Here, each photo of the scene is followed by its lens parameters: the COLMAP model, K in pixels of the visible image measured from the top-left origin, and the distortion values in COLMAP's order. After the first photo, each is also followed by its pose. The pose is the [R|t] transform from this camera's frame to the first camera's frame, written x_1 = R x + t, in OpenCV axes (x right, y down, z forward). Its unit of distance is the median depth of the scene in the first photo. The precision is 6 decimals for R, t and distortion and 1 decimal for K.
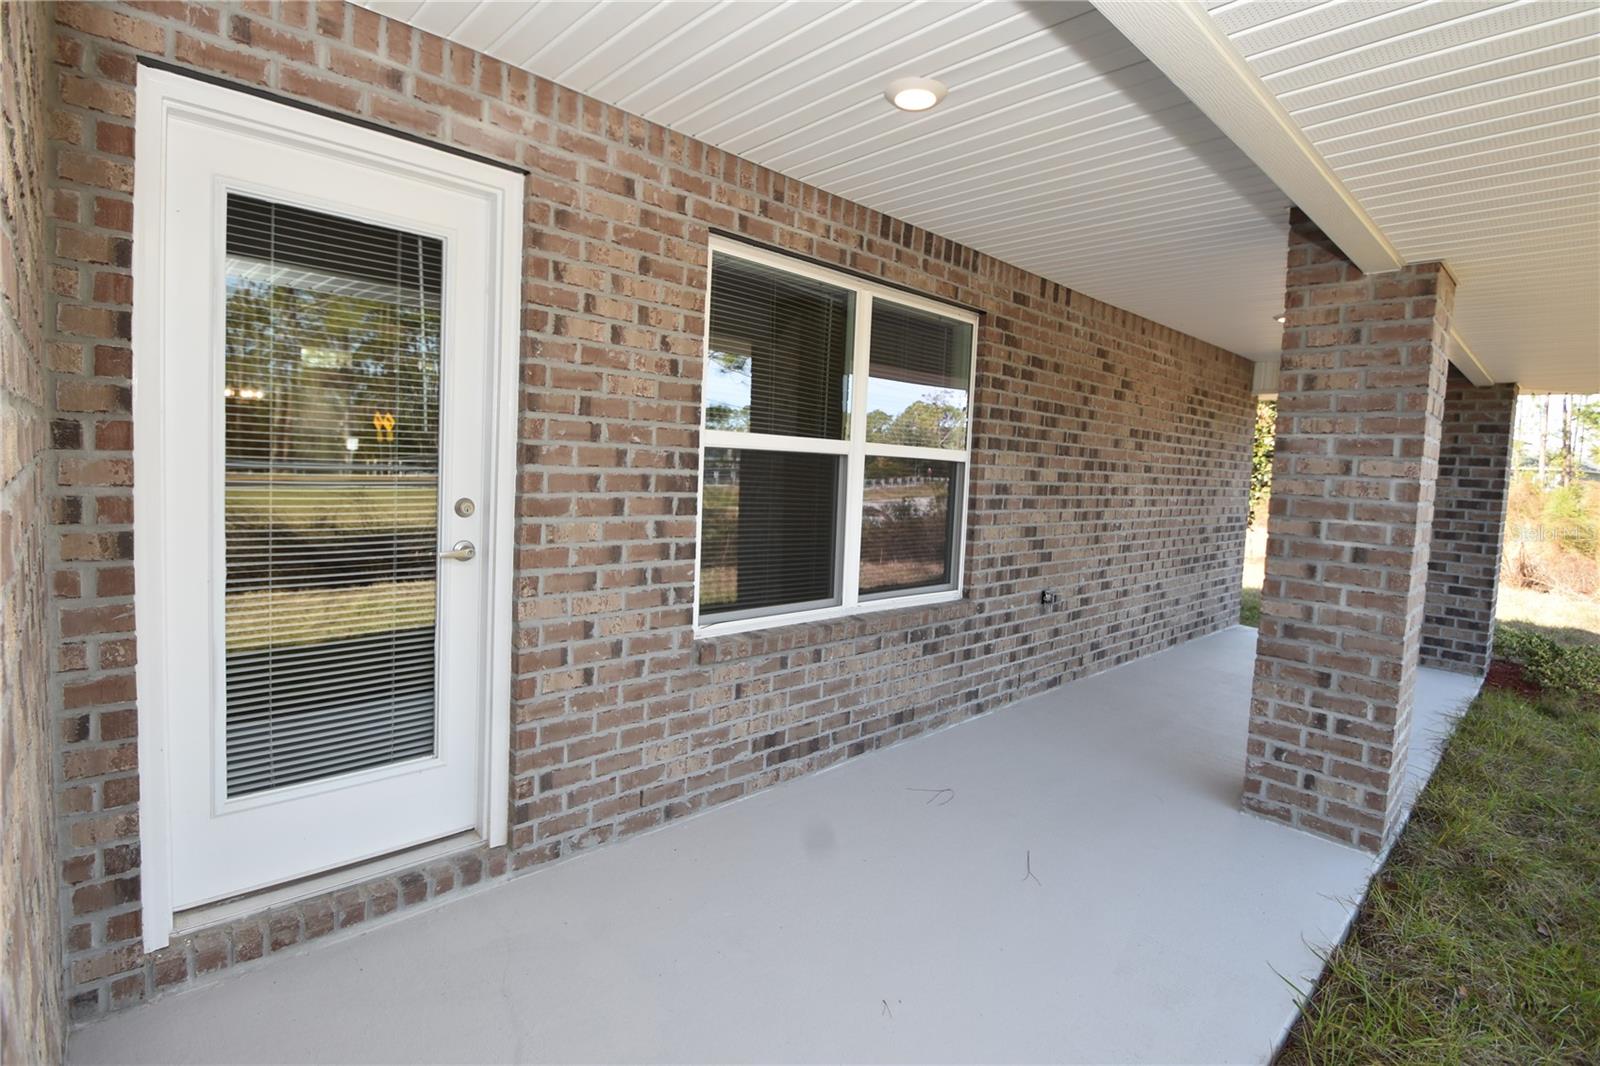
lens RADIAL K [[754.7, 0, 799.2], [0, 754.7, 510.6], [0, 0, 1]] dist [0.002006, -0.019036]
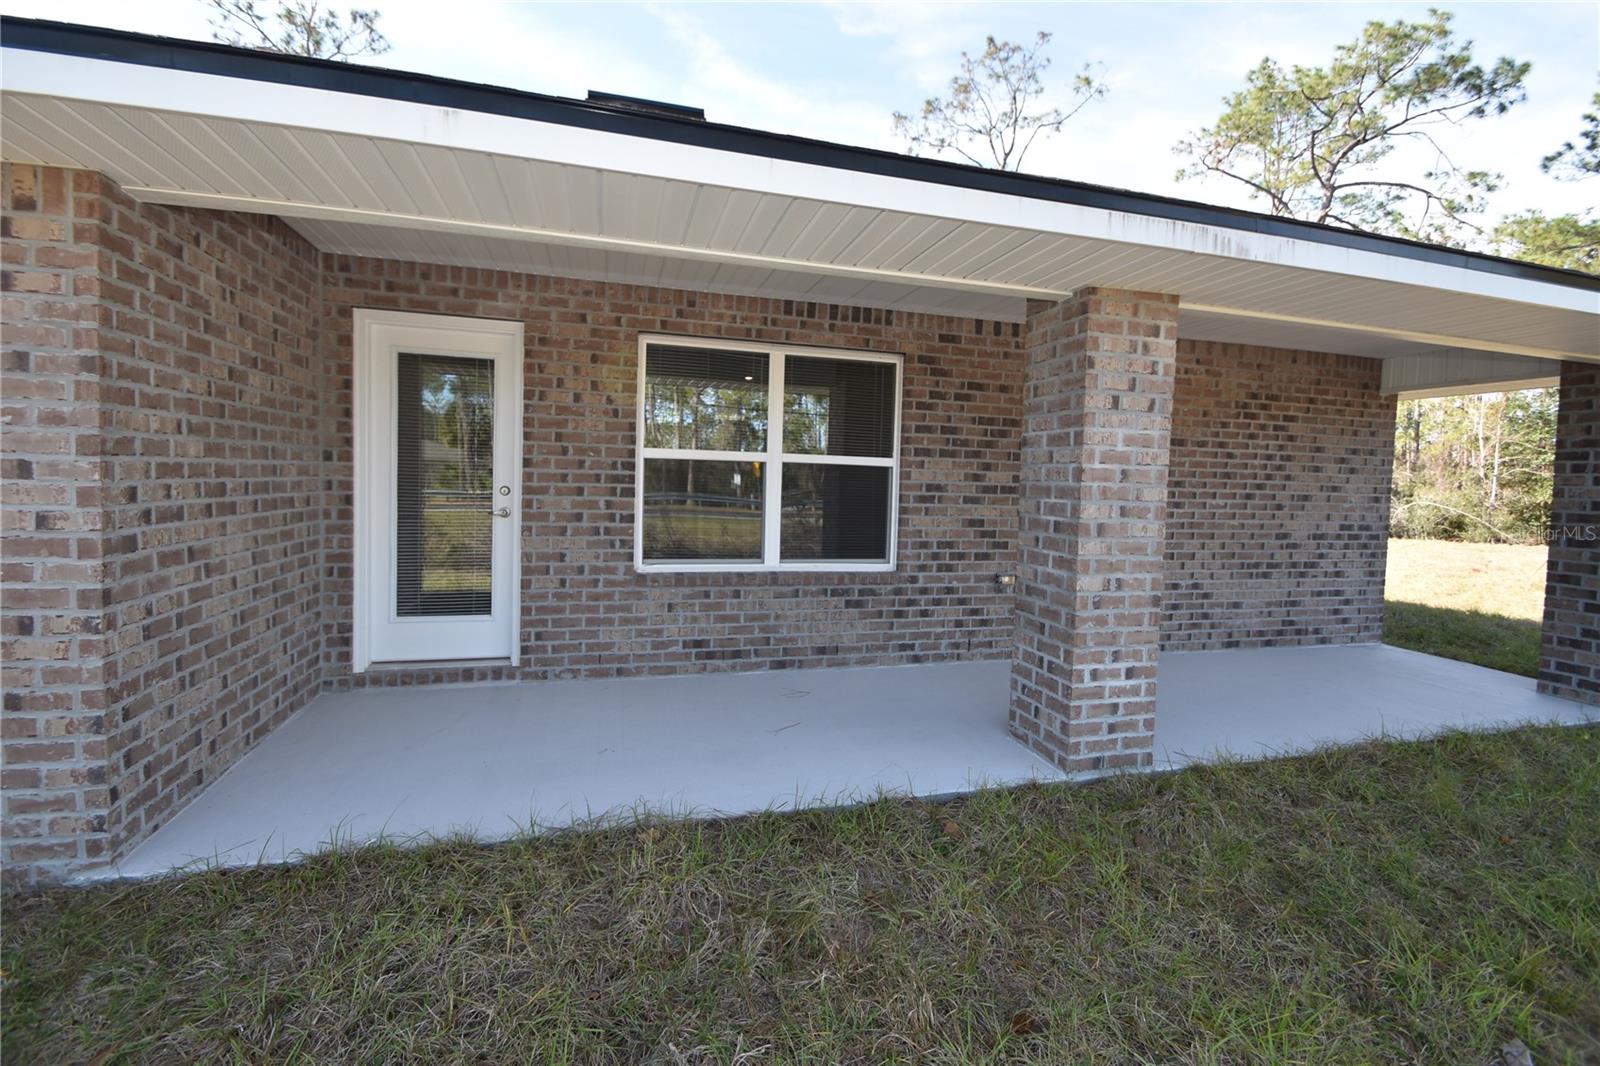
lens RADIAL K [[695.1, 0, 800.4], [0, 695.1, 510.5], [0, 0, 1]] dist [0.003878, -0.010498]
pose [[0.885900, 0.000780, -0.463875, 0.933064], [-0.018210, 0.999286, -0.033096, 0.080773], [0.463518, 0.037767, 0.885282, -0.220690]]
